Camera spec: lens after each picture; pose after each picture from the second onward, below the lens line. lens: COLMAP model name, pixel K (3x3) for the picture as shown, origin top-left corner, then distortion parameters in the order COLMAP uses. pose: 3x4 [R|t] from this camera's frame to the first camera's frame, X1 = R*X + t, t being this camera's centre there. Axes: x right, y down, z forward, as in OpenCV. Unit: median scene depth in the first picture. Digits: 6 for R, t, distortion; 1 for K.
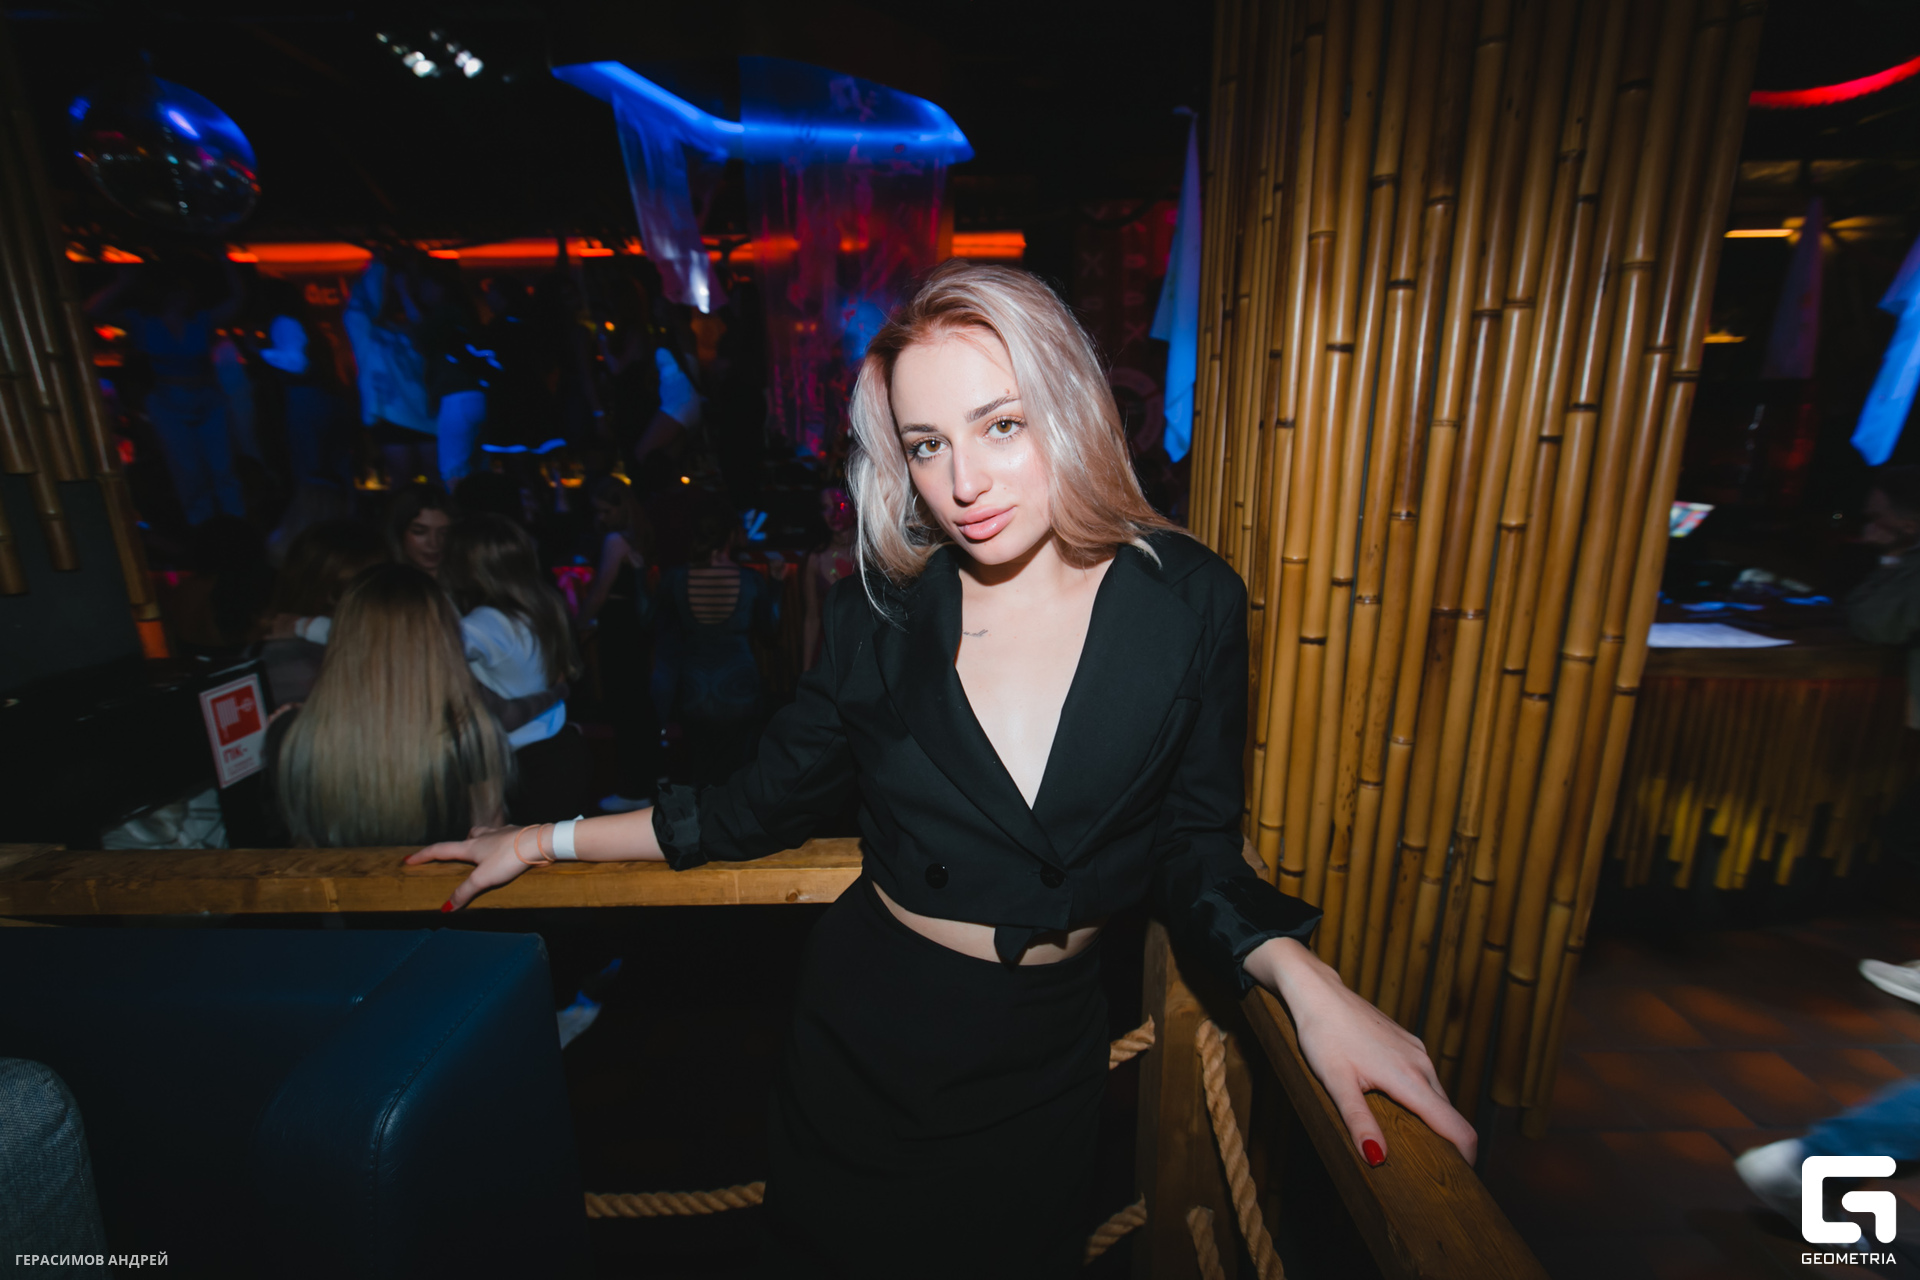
lens RADIAL K [[855.9, 0, 951.5], [0, 855.9, 642.3], [0, 0, 1]] dist [0.014066, -0.002024]
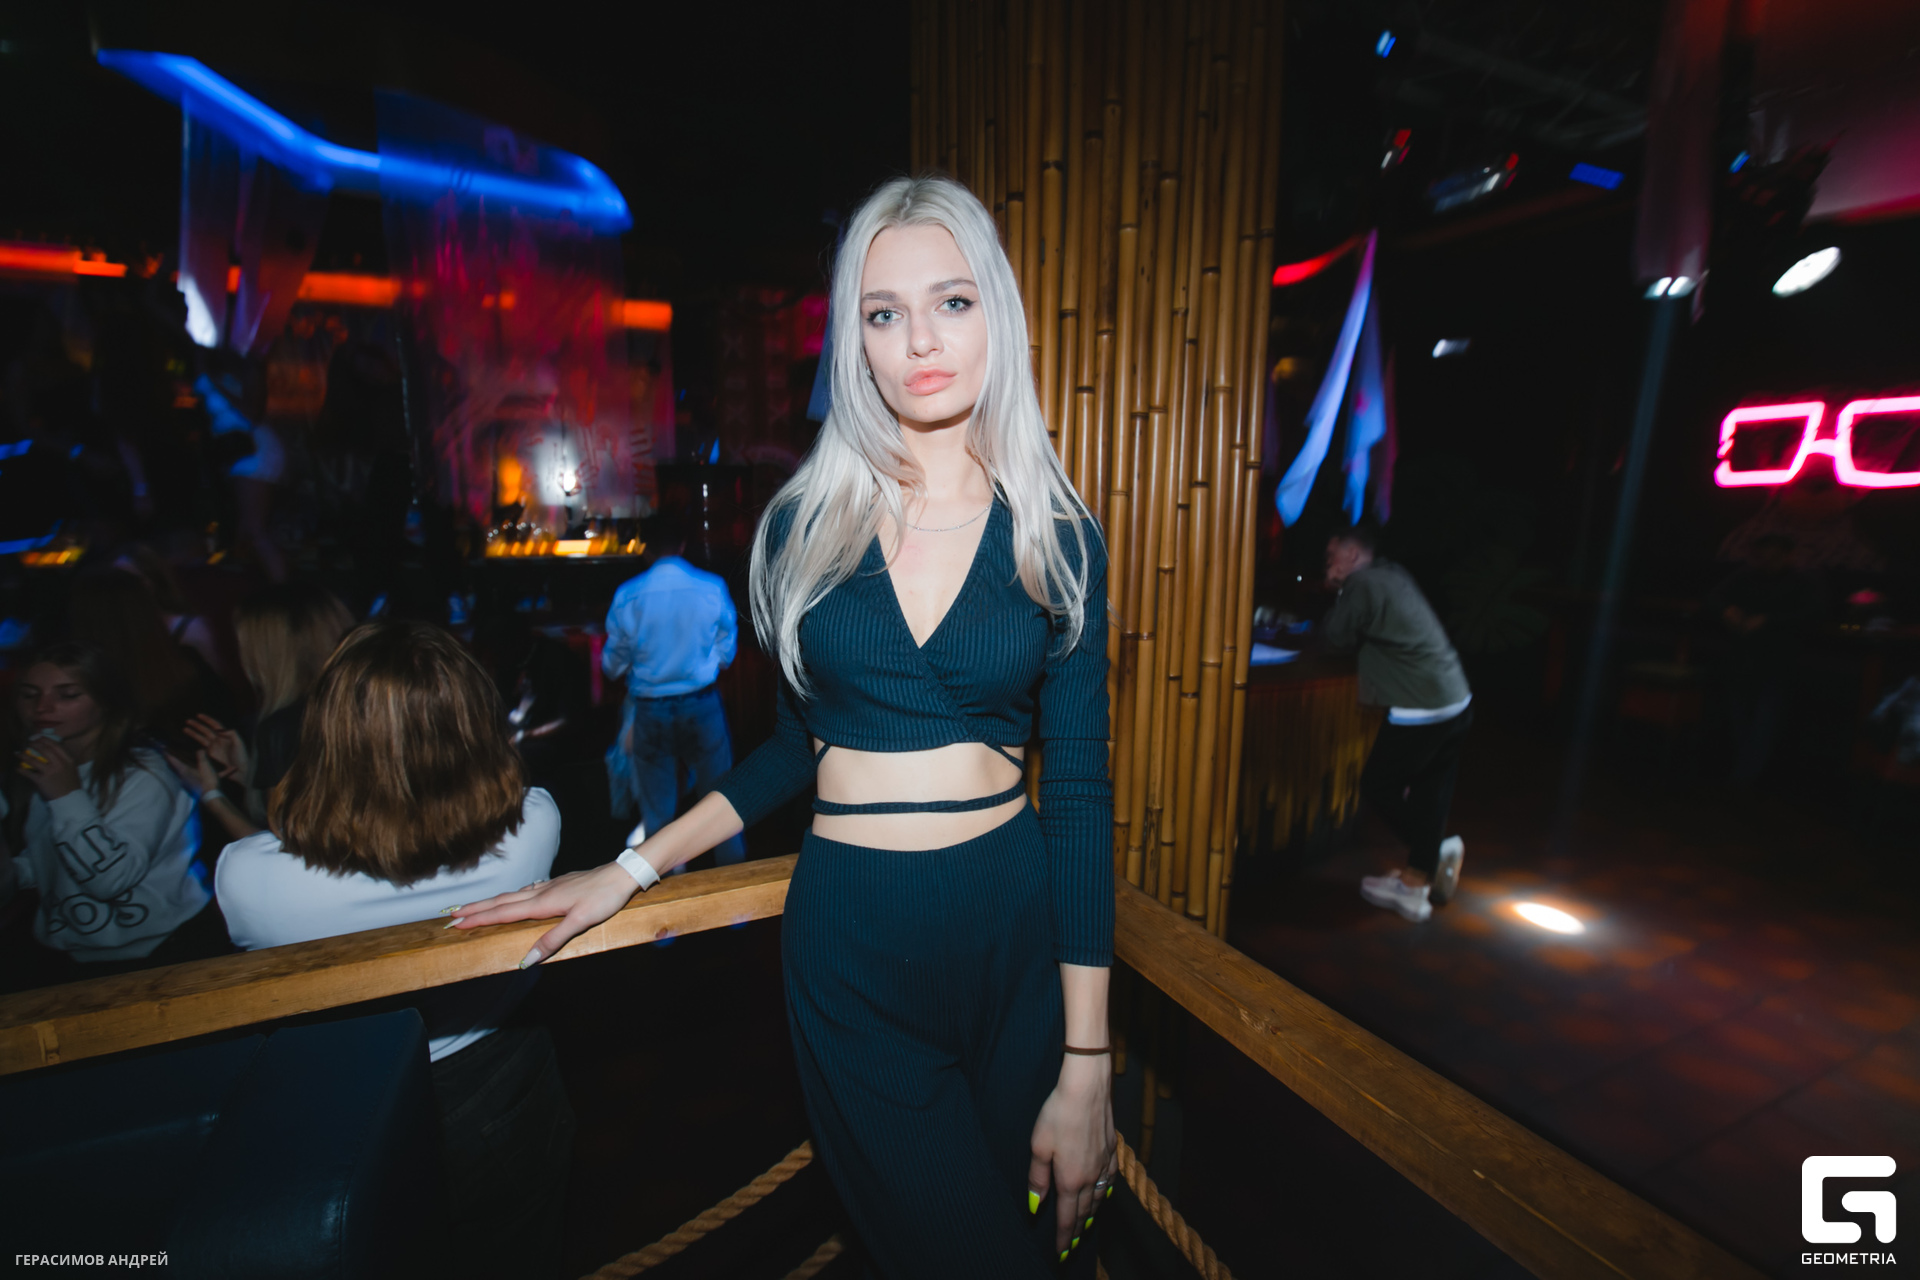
lens RADIAL K [[855.9, 0, 972.1], [0, 855.9, 639.4], [0, 0, 1]] dist [0.014066, -0.002024]
pose [[0.906857, -0.052065, 0.418211, -0.197089], [0.087276, 0.994028, -0.065502, 0.037099], [-0.412303, 0.095901, 0.905985, -0.084854]]
